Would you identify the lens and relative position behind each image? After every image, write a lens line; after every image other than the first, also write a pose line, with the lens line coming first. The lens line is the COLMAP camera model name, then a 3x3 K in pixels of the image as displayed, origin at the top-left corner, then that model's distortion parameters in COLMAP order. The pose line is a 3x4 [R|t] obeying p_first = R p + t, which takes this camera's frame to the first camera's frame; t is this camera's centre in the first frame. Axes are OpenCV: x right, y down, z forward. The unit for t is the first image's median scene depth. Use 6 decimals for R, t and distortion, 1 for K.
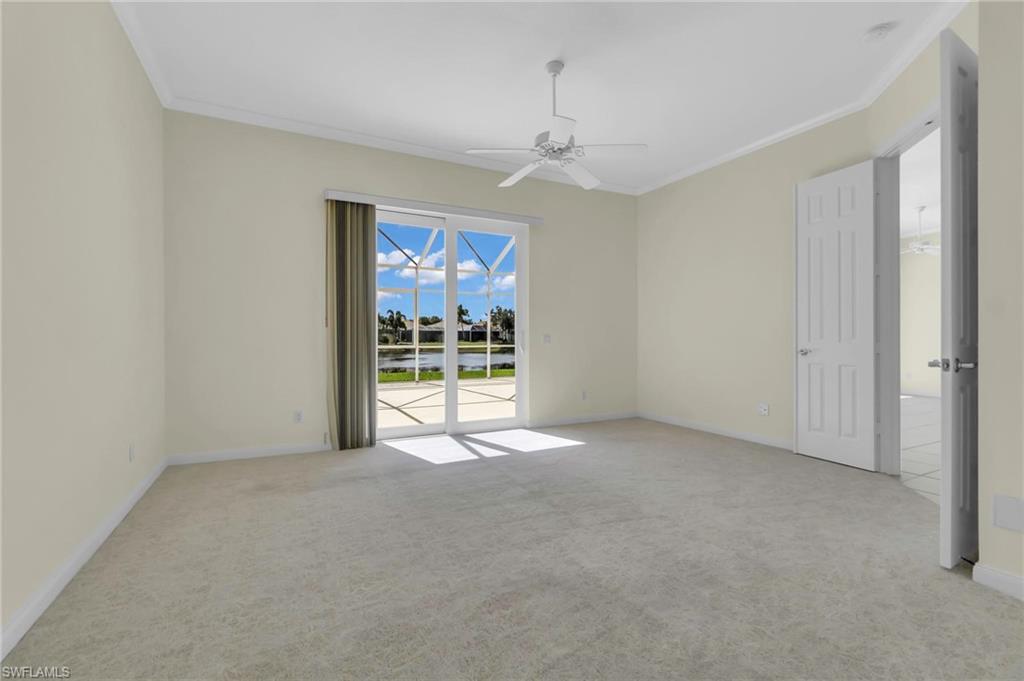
lens RADIAL K [[440.1, 0, 507.1], [0, 440.1, 340.5], [0, 0, 1]] dist [-0.003484, 0.000758]
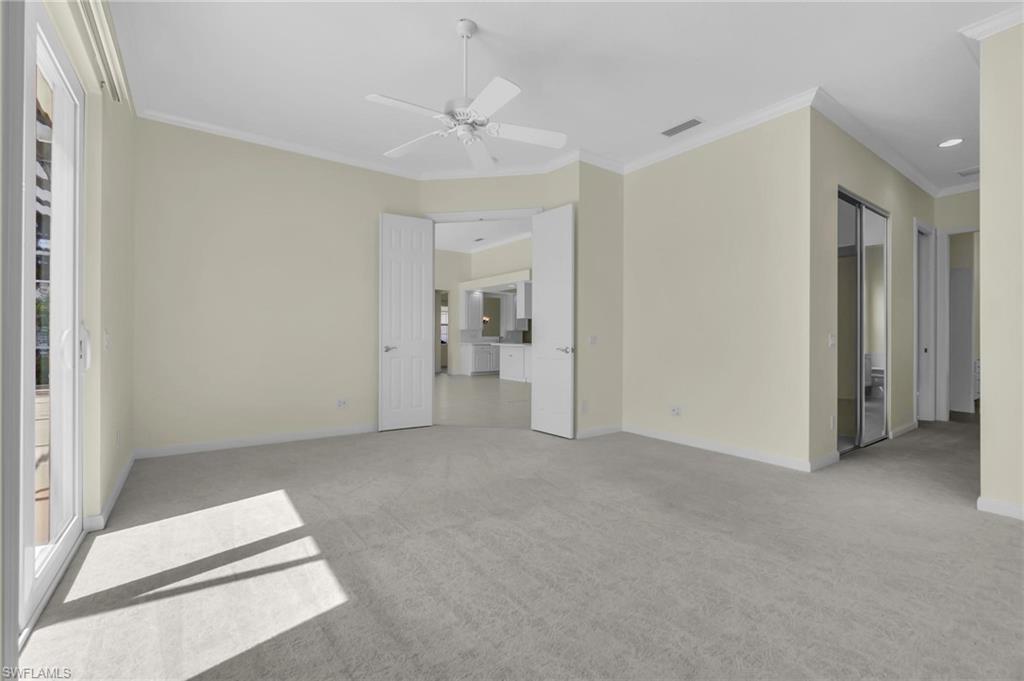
lens RADIAL K [[440.1, 0, 507.3], [0, 440.1, 339.2], [0, 0, 1]] dist [-0.003484, 0.000758]
pose [[-0.147364, 0.000565, 0.989082, -0.777224], [-0.002648, 0.999996, -0.000966, -0.000049], [-0.989079, -0.002762, -0.147362, 1.069435]]
